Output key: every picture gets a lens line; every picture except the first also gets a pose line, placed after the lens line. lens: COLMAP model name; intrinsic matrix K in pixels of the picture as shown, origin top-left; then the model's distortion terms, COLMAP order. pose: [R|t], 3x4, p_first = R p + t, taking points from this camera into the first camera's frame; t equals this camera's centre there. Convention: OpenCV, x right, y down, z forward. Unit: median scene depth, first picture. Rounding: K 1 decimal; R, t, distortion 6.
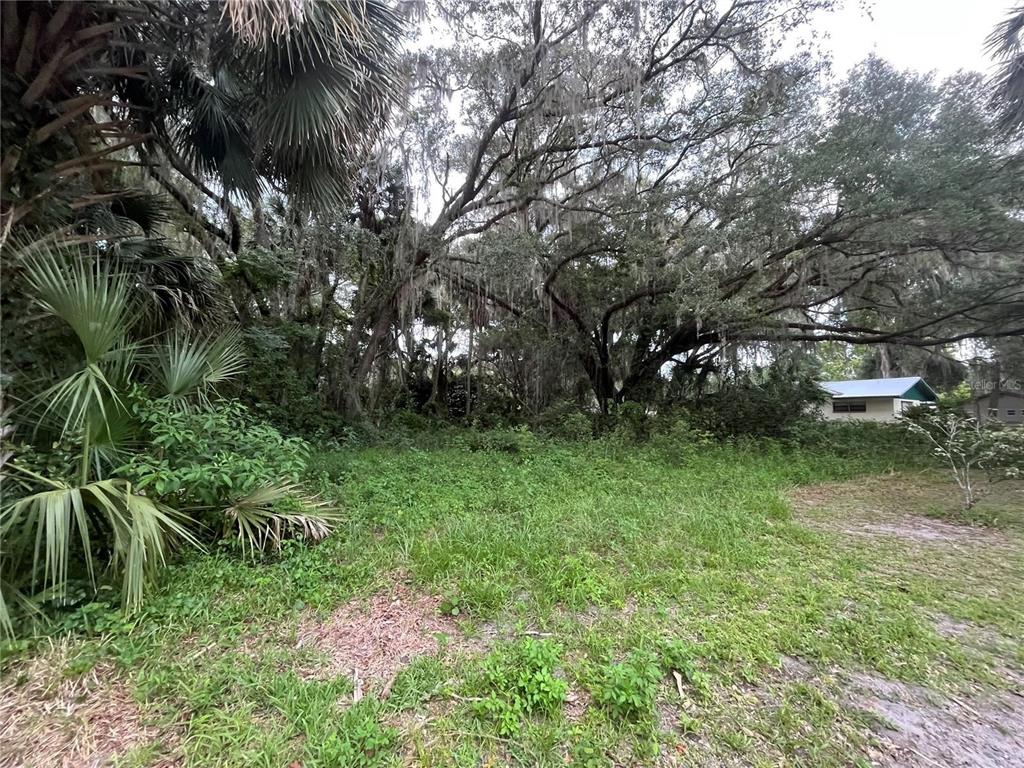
lens RADIAL K [[413.8, 0, 510.8], [0, 413.8, 383.9], [0, 0, 1]] dist [-0.001770, -0.000572]
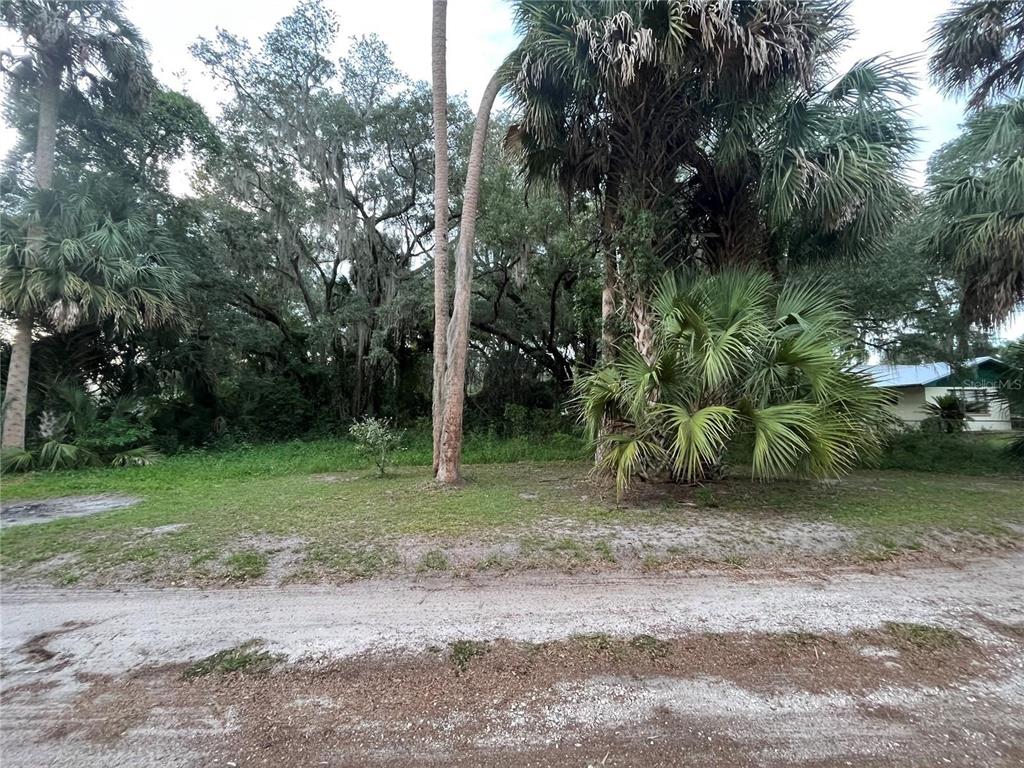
lens RADIAL K [[413.8, 0, 511.3], [0, 413.8, 384.0], [0, 0, 1]] dist [-0.001770, -0.000572]
pose [[0.895876, -0.052748, -0.441163, 0.565957], [0.053004, 0.998525, -0.011753, -0.004243], [0.441132, -0.012854, 0.897350, -0.078019]]
